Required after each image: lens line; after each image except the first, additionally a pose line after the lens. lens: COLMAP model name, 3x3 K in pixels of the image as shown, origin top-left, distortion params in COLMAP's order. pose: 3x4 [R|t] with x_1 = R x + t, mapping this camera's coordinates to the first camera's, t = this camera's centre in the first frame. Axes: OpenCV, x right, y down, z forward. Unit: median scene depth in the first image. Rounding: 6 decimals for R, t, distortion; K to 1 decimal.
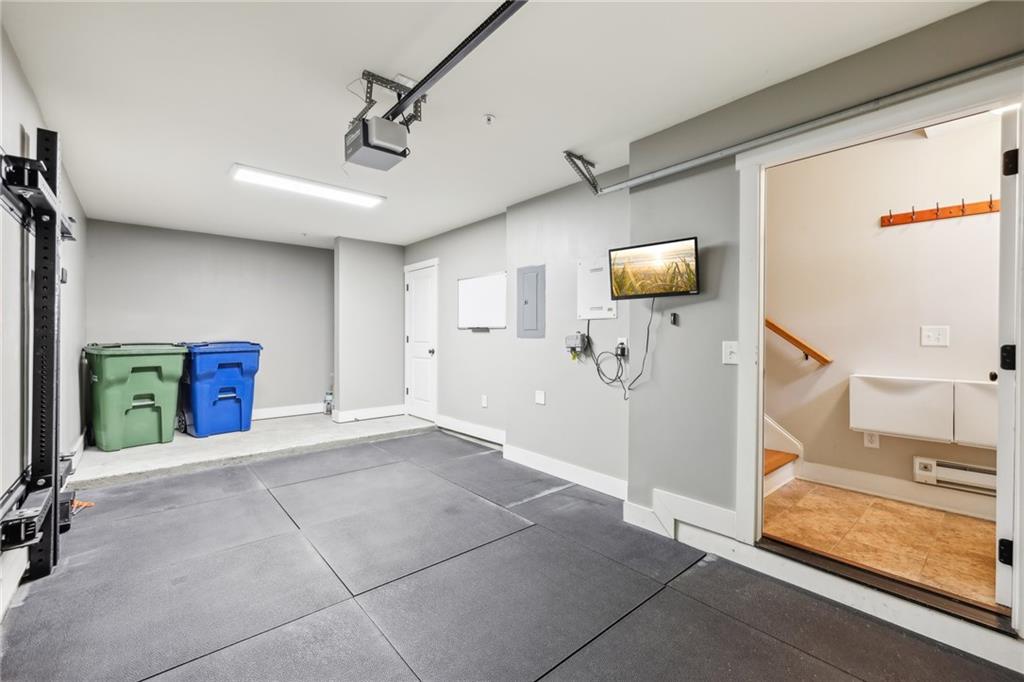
lens RADIAL K [[428.0, 0, 512.0], [0, 428.0, 341.0], [0, 0, 1]] dist [0.000328, 0.000184]
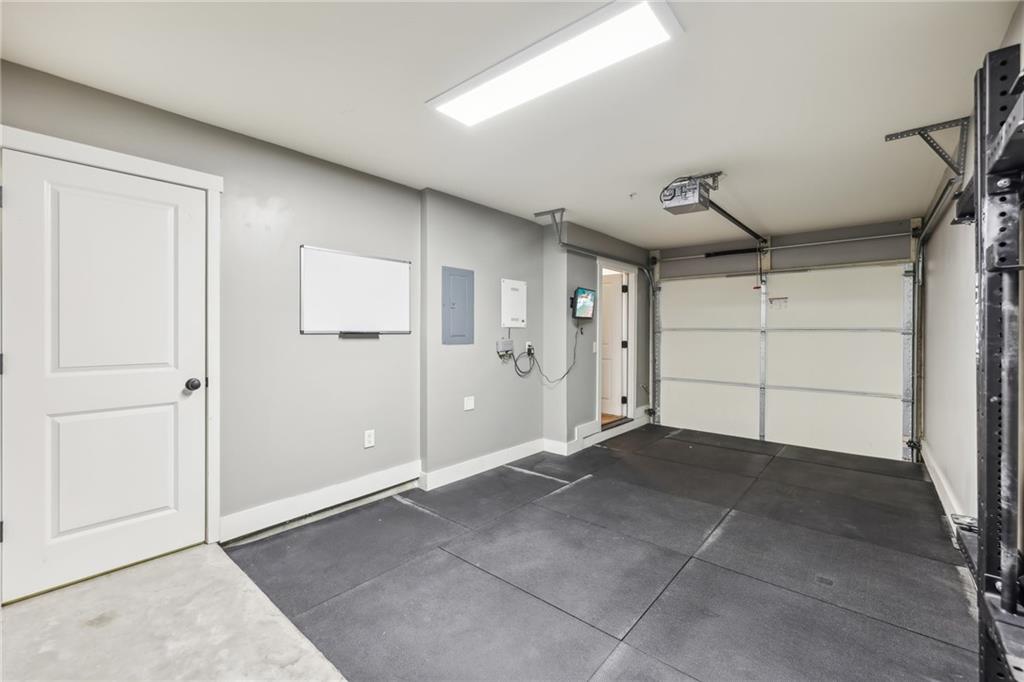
lens RADIAL K [[433.4, 0, 511.2], [0, 433.4, 329.0], [0, 0, 1]] dist [0.000888, -0.000214]
pose [[-0.159318, 0.001036, 0.987227, -1.104899], [0.006597, 0.999978, 0.000015, -0.047854], [-0.987205, 0.006515, -0.159322, 1.234934]]
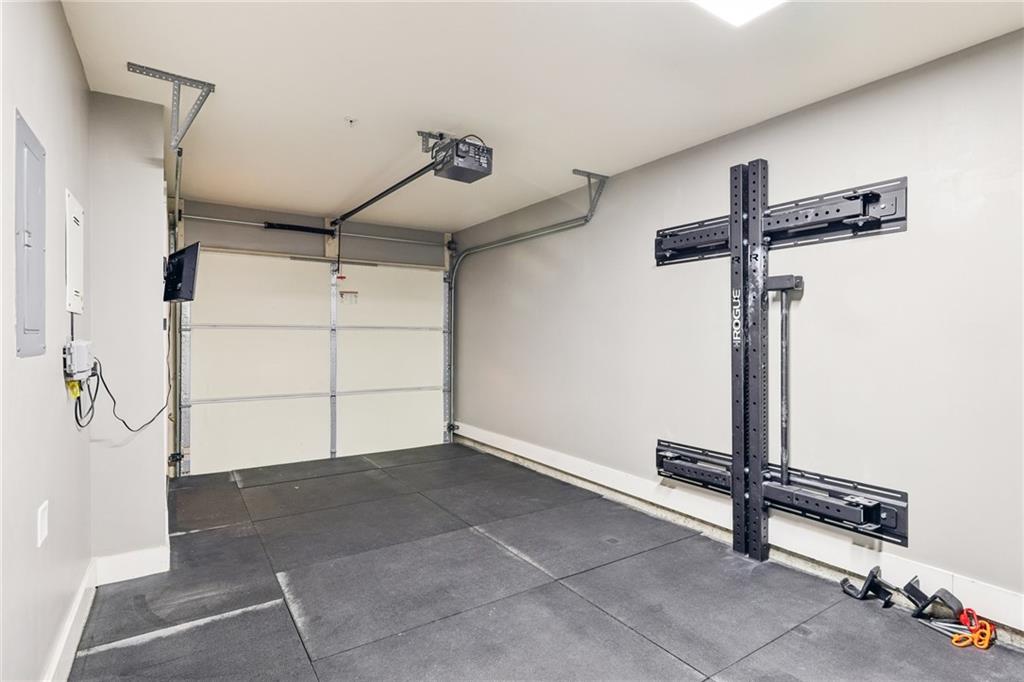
lens RADIAL K [[509.0, 0, 525.6], [0, 509.0, 334.5], [0, 0, 1]] dist [0.003149, -0.000028]
pose [[-0.993653, -0.005086, 0.112375, -0.438970], [-0.004146, 0.999954, 0.008595, -0.033284], [-0.112413, 0.008075, -0.993629, 1.591118]]
